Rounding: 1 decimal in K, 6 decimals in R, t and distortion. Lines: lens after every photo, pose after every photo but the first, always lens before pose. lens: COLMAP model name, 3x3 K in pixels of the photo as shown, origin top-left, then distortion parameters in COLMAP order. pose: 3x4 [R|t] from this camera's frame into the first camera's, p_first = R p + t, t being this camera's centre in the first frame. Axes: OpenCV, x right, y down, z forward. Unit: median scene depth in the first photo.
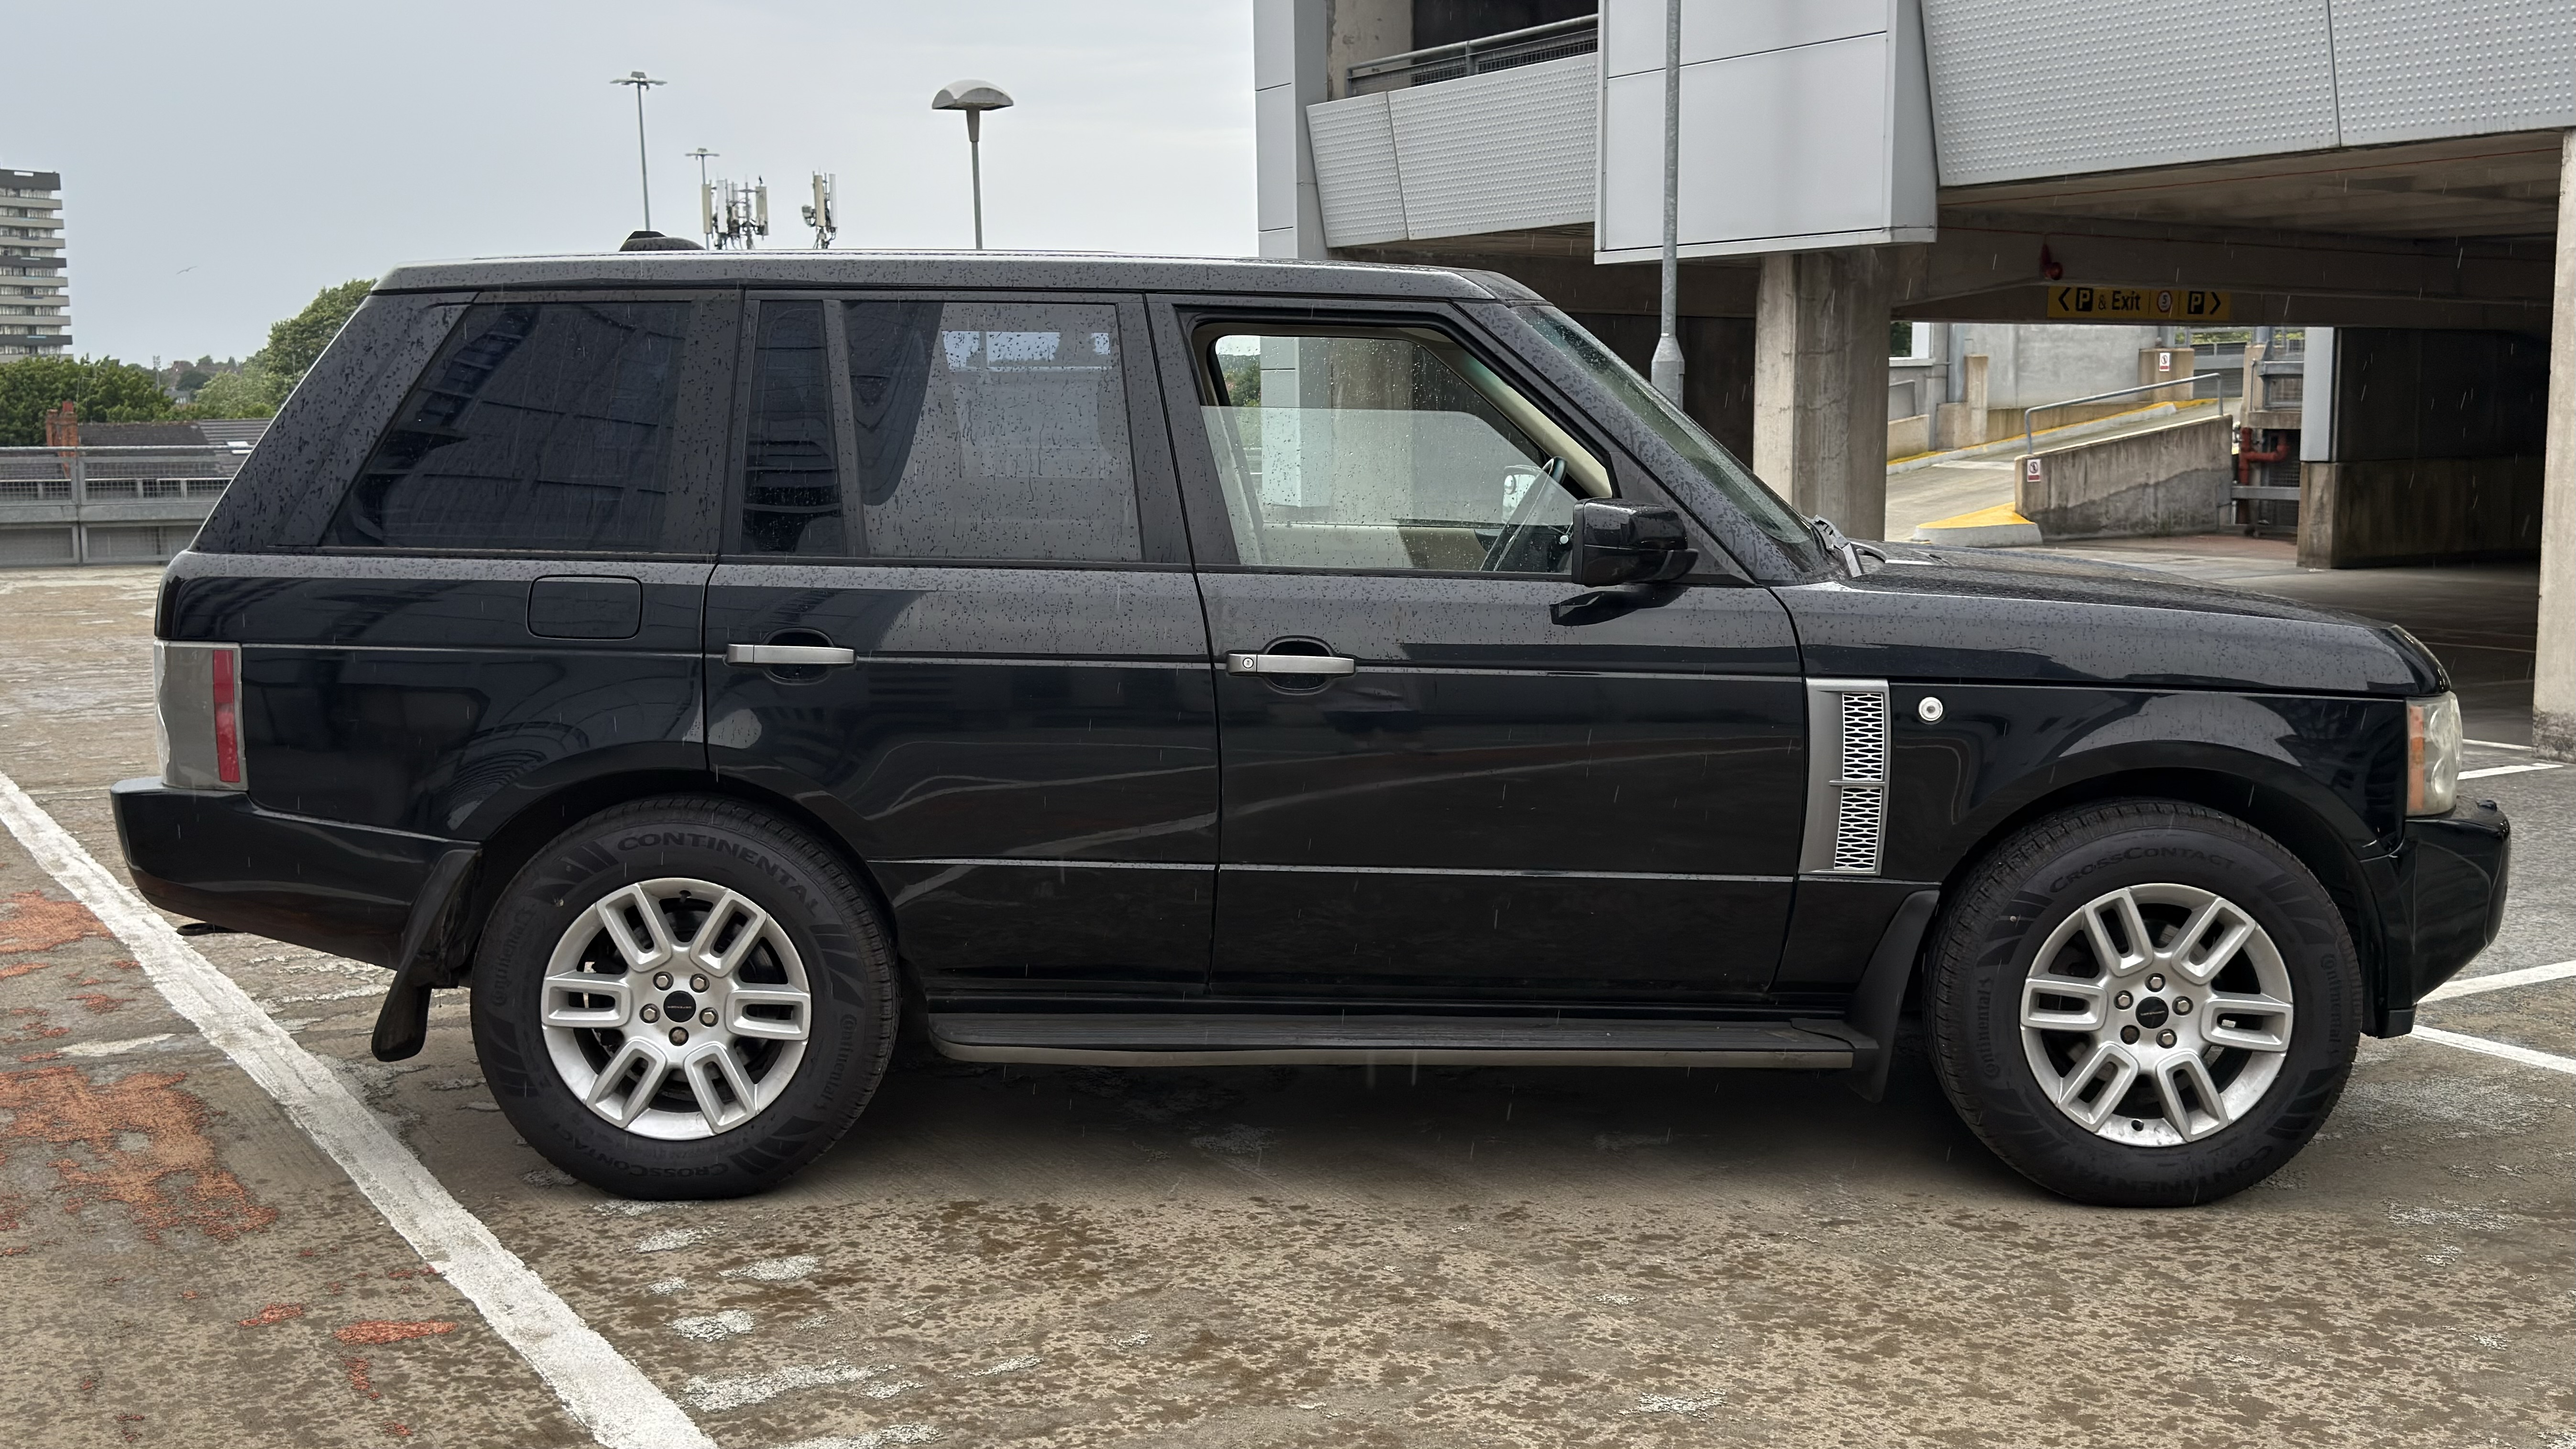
lens RADIAL K [[2884.4, 0, 1275.7], [0, 2884.4, 749.1], [0, 0, 1]] dist [0.136227, -0.049752]
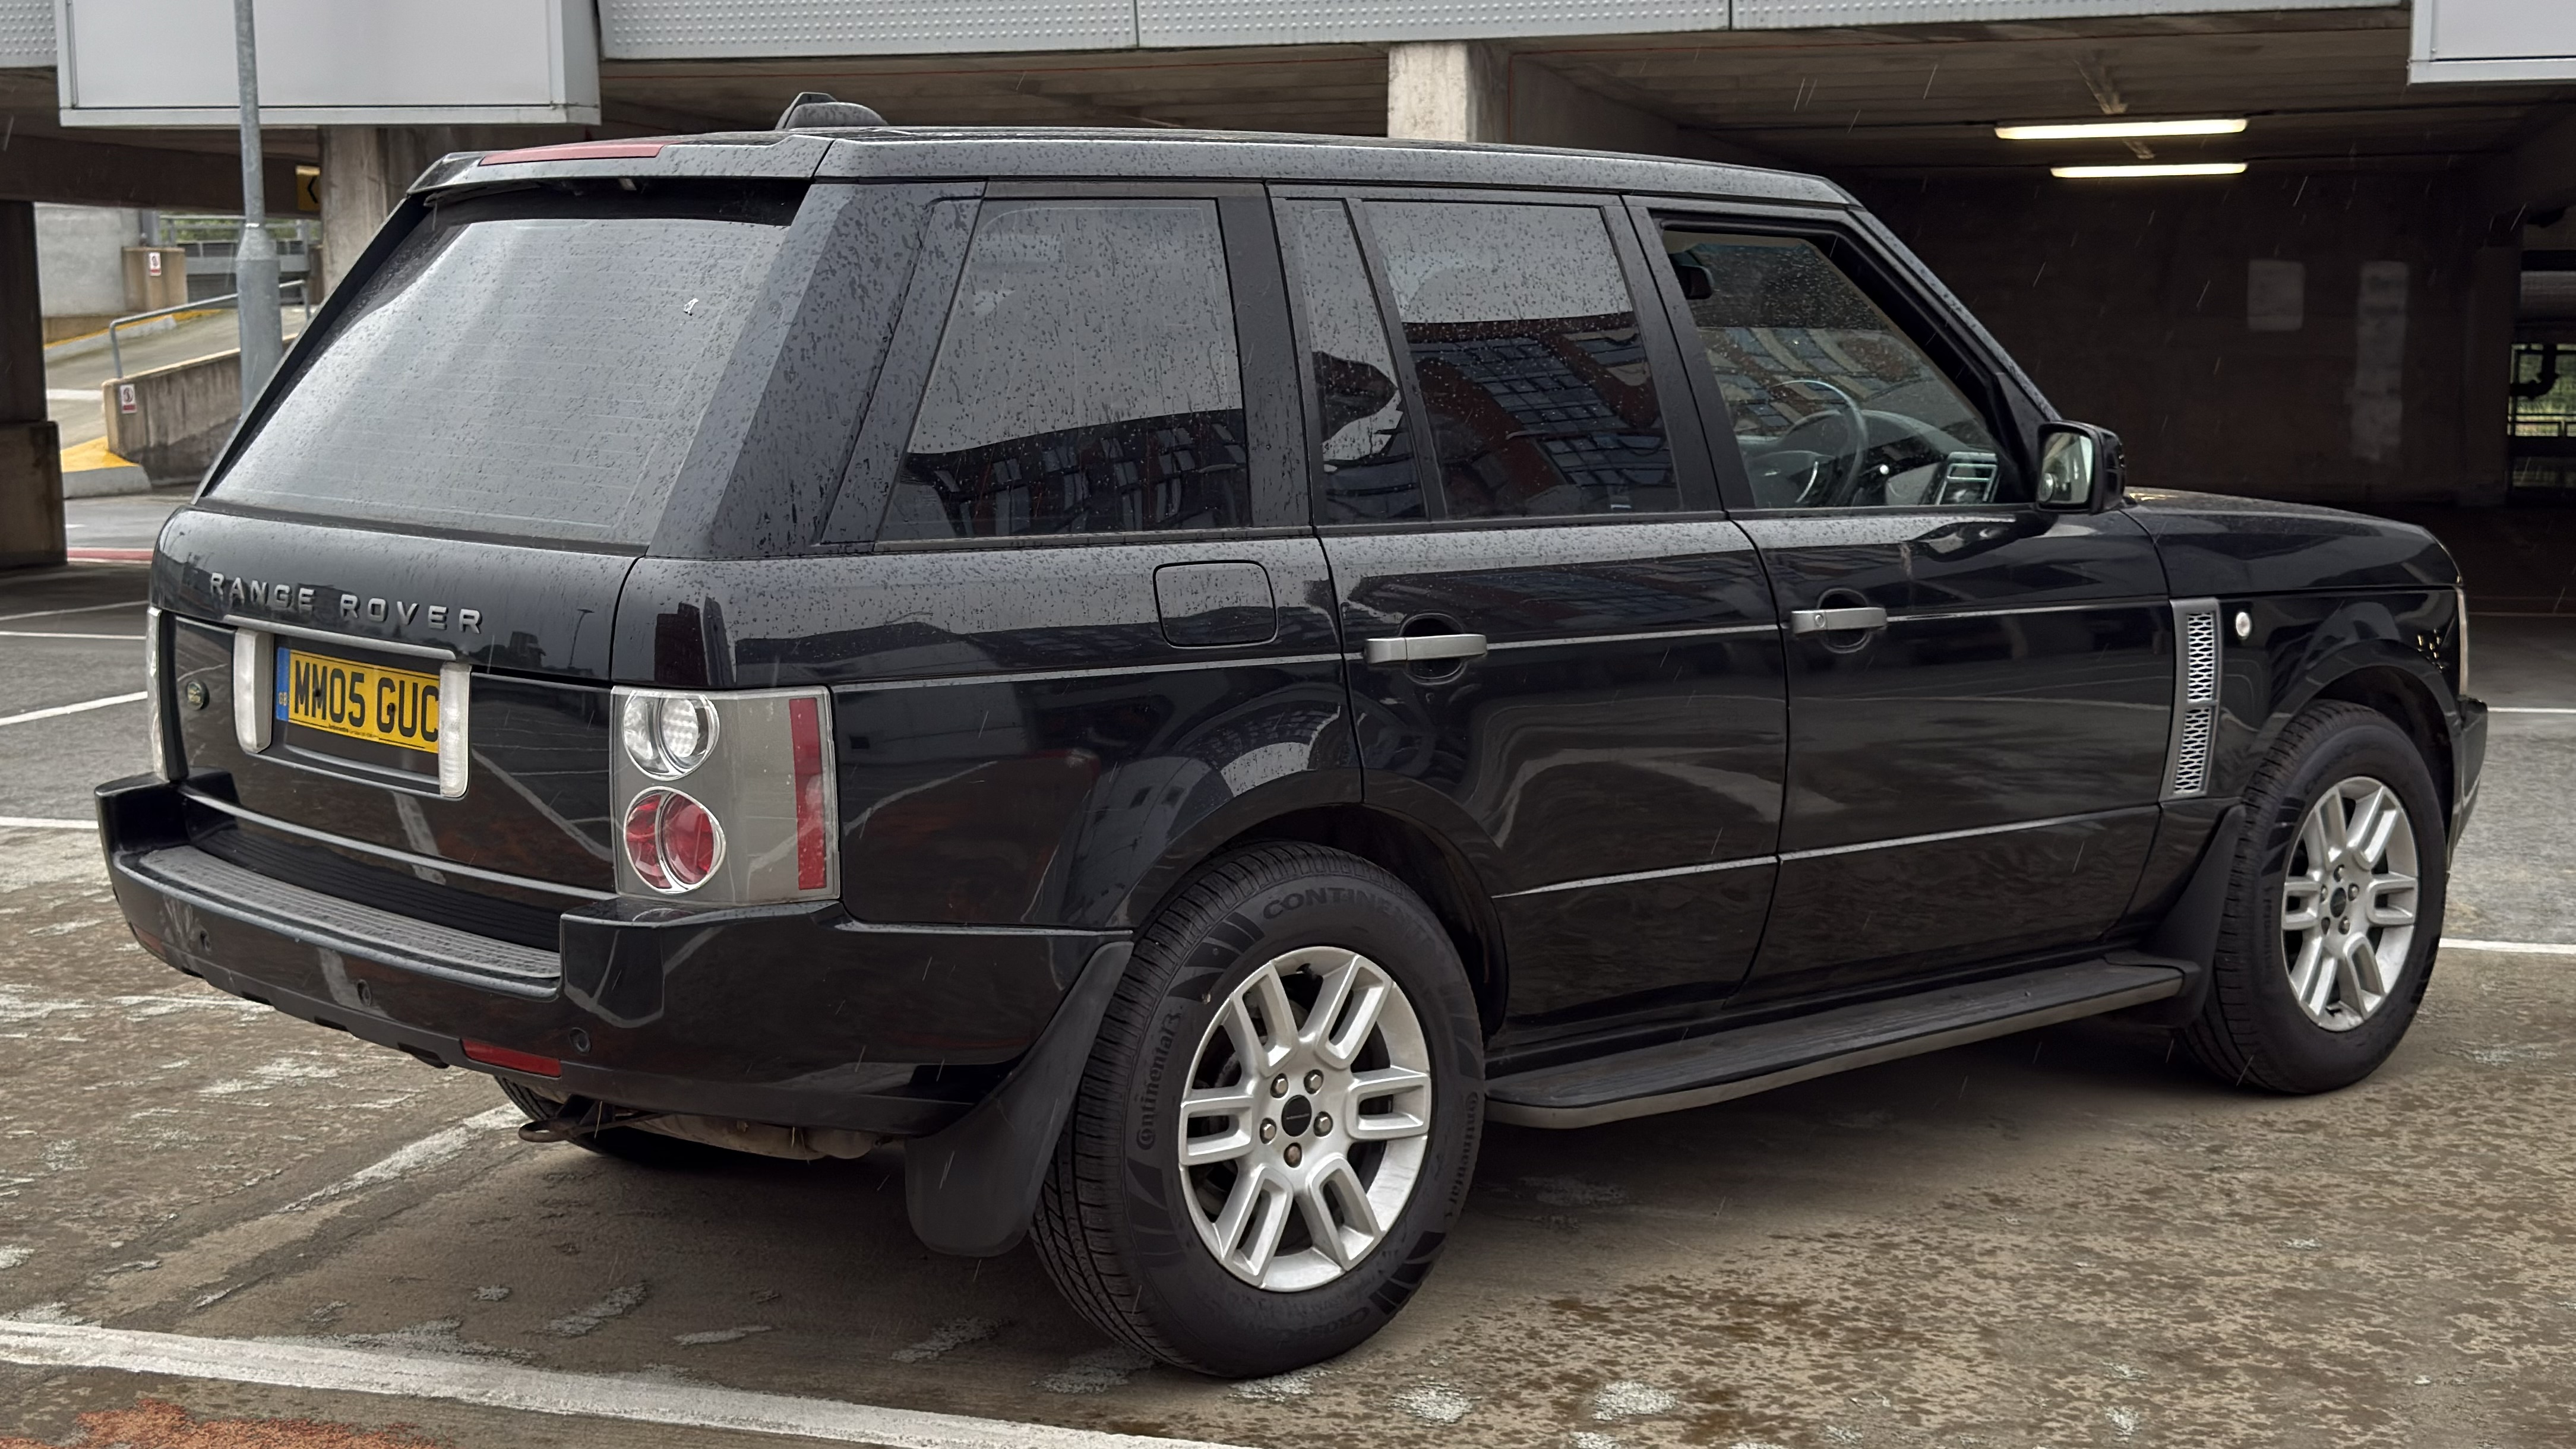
lens RADIAL K [[3568.5, 0, 1288.0], [0, 3568.5, 724.5], [0, 0, 1]] dist [0.208009, -0.448063]
pose [[0.729670, -0.081827, 0.678886, -0.839744], [0.084886, 0.995974, 0.028810, -0.041865], [-0.678511, 0.036606, 0.733678, 0.302250]]
